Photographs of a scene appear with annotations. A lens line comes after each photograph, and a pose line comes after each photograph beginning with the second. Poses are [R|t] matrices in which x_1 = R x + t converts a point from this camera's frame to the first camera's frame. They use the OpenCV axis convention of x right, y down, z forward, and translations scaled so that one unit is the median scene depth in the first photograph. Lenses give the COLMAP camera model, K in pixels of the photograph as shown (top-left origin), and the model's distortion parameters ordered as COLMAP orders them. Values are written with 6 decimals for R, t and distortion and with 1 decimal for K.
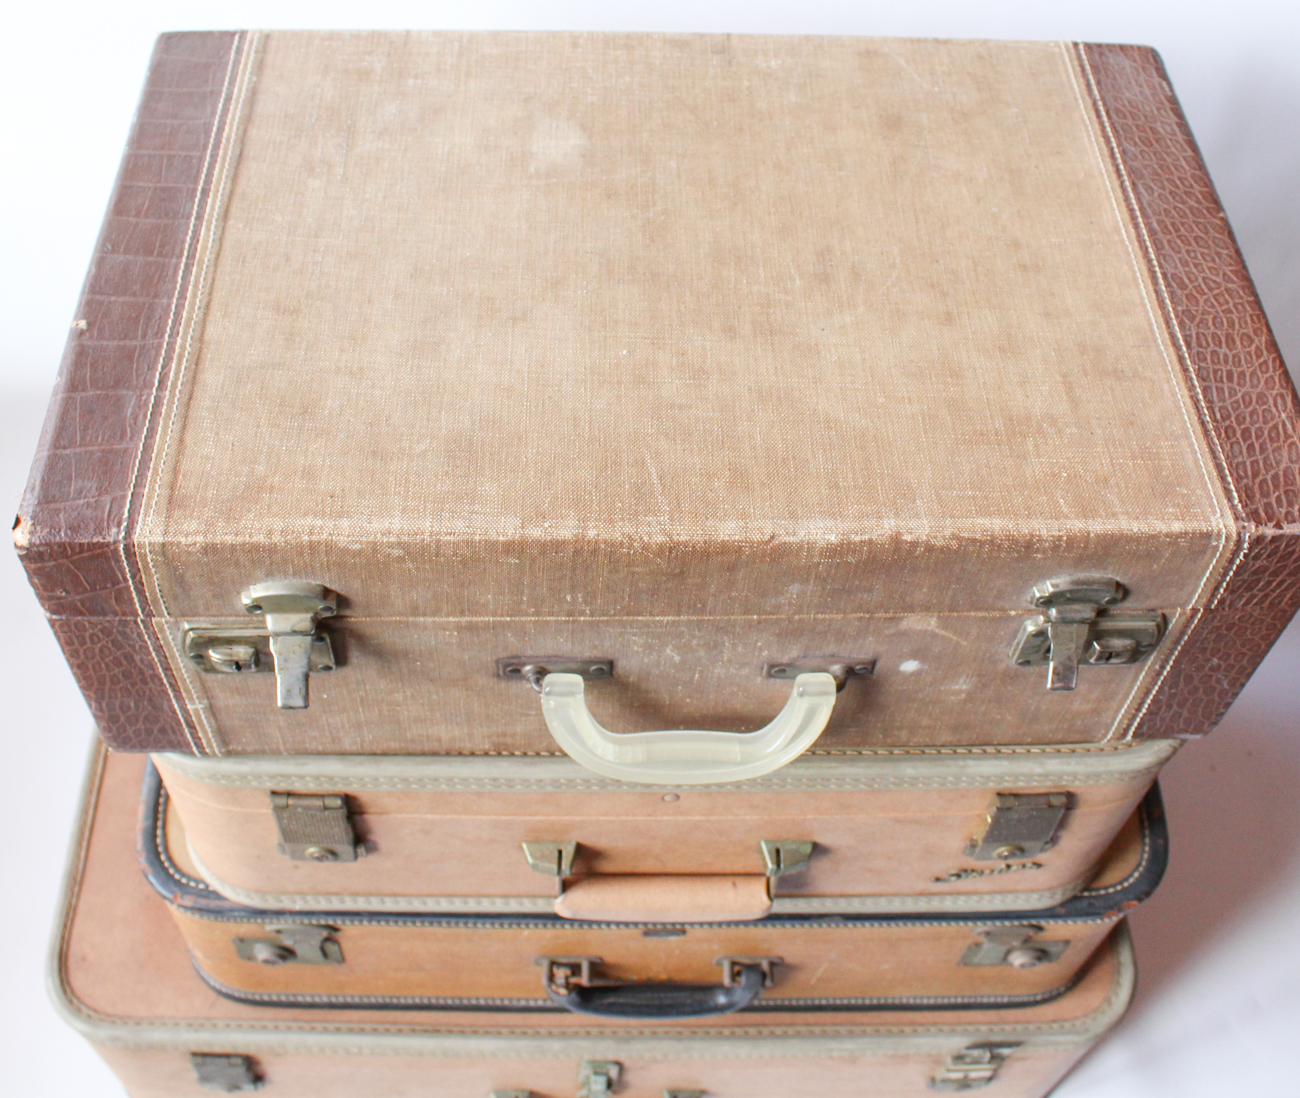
lens RADIAL K [[1566.0, 0, 655.8], [0, 1566.0, 452.1], [0, 0, 1]] dist [-0.122333, 0.056021]
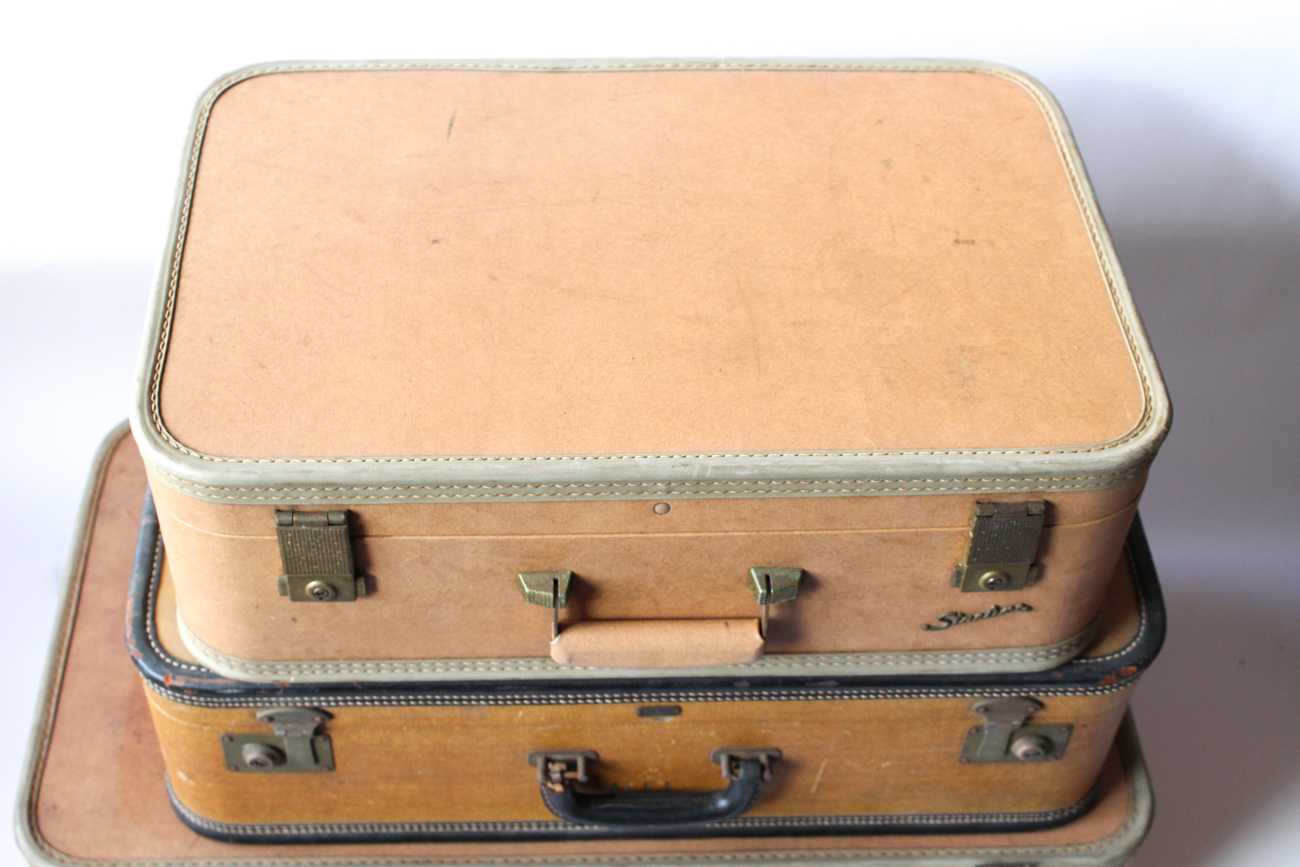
lens RADIAL K [[1860.0, 0, 650.0], [0, 1860.0, 433.5], [0, 0, 1]] dist [-0.016472, -0.009880]
pose [[0.999566, -0.027809, 0.009751, -0.007393], [0.028592, 0.995309, -0.092424, 0.240135], [-0.007135, 0.092662, 0.995672, -0.204026]]
